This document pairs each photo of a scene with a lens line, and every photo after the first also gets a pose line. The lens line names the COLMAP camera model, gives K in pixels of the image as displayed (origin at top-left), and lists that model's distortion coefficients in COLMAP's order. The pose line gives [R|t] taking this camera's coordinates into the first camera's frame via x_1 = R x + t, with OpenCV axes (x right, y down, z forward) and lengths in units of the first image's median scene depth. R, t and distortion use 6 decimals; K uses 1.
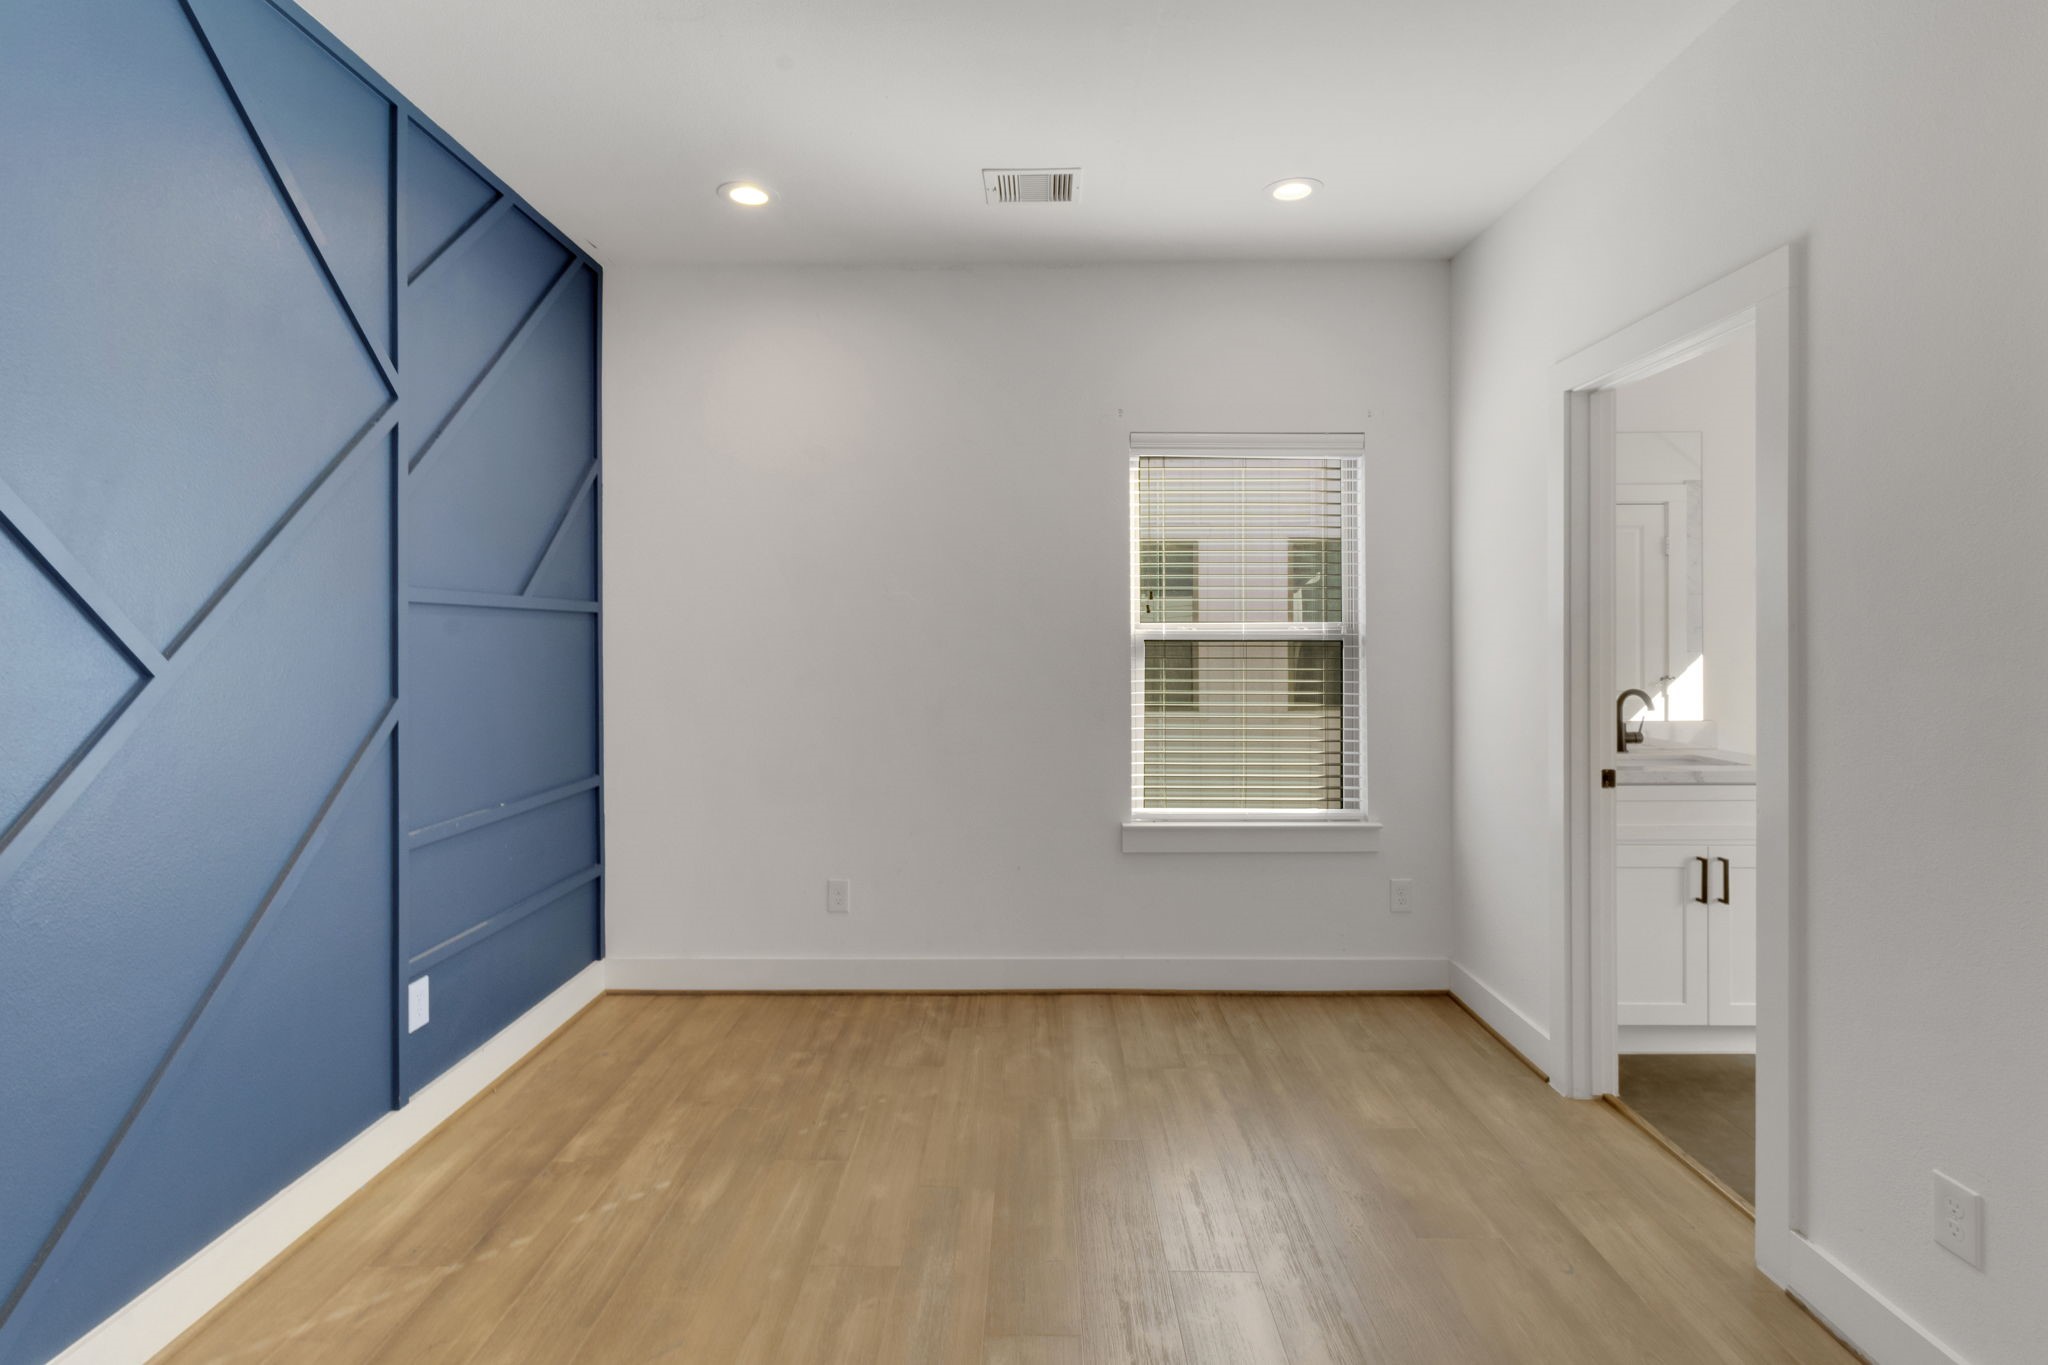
lens RADIAL K [[958.7, 0, 1018.2], [0, 958.7, 645.6], [0, 0, 1]] dist [0.000913, 0.000235]
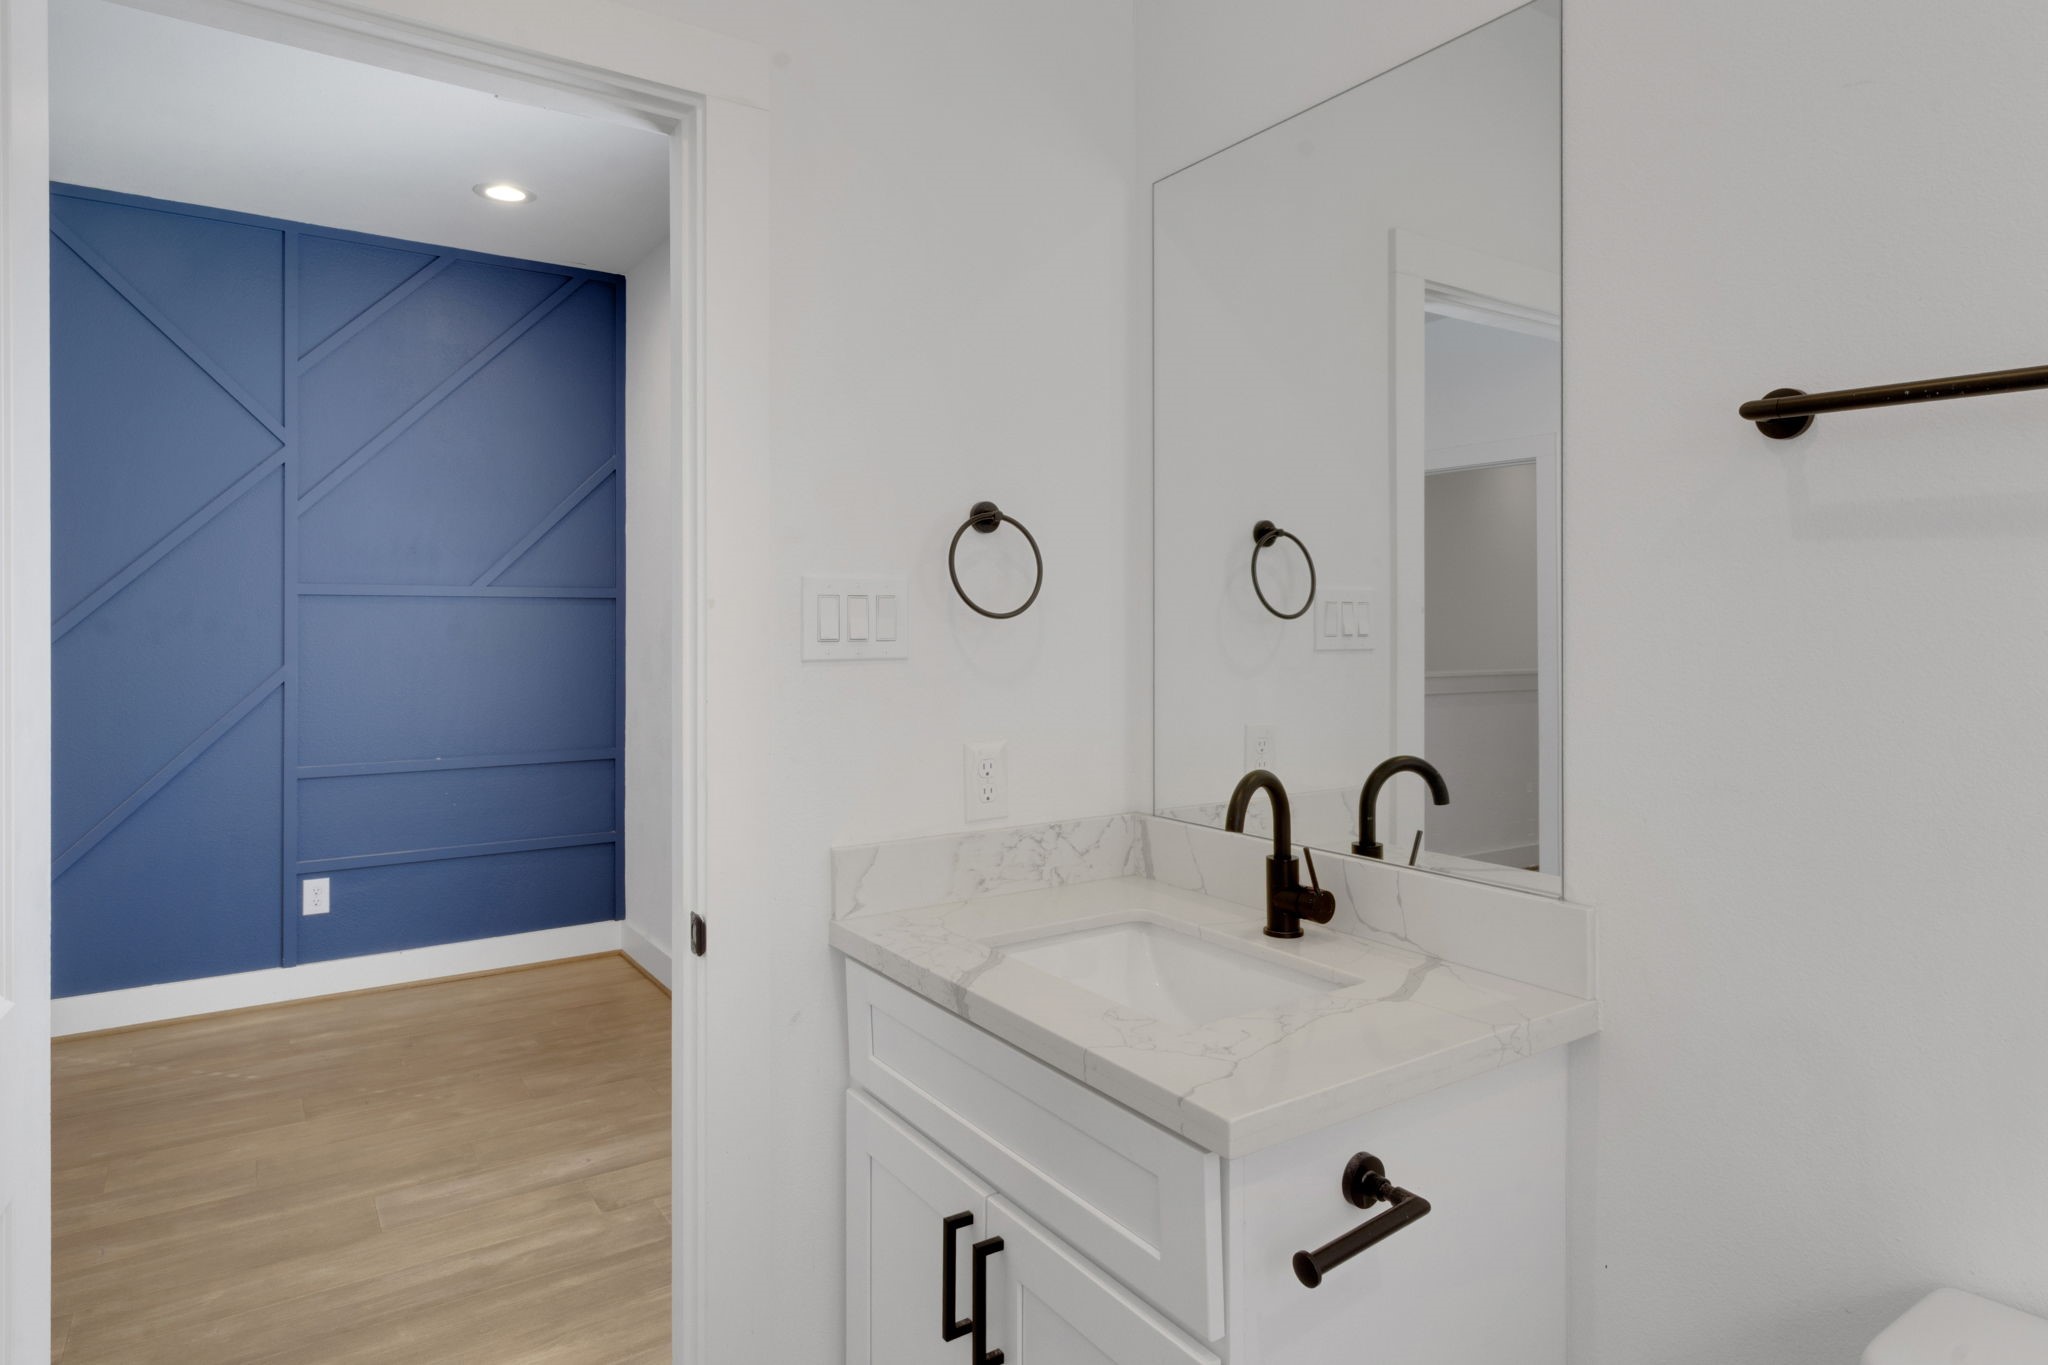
lens RADIAL K [[1164.6, 0, 1024.1], [0, 1164.6, 626.2], [0, 0, 1]] dist [0.000738, 0.000979]
pose [[0.571732, 0.000290, -0.820441, 1.122195], [-0.007443, 0.999961, -0.004833, -0.000290], [0.820407, 0.008870, 0.571711, 0.782963]]
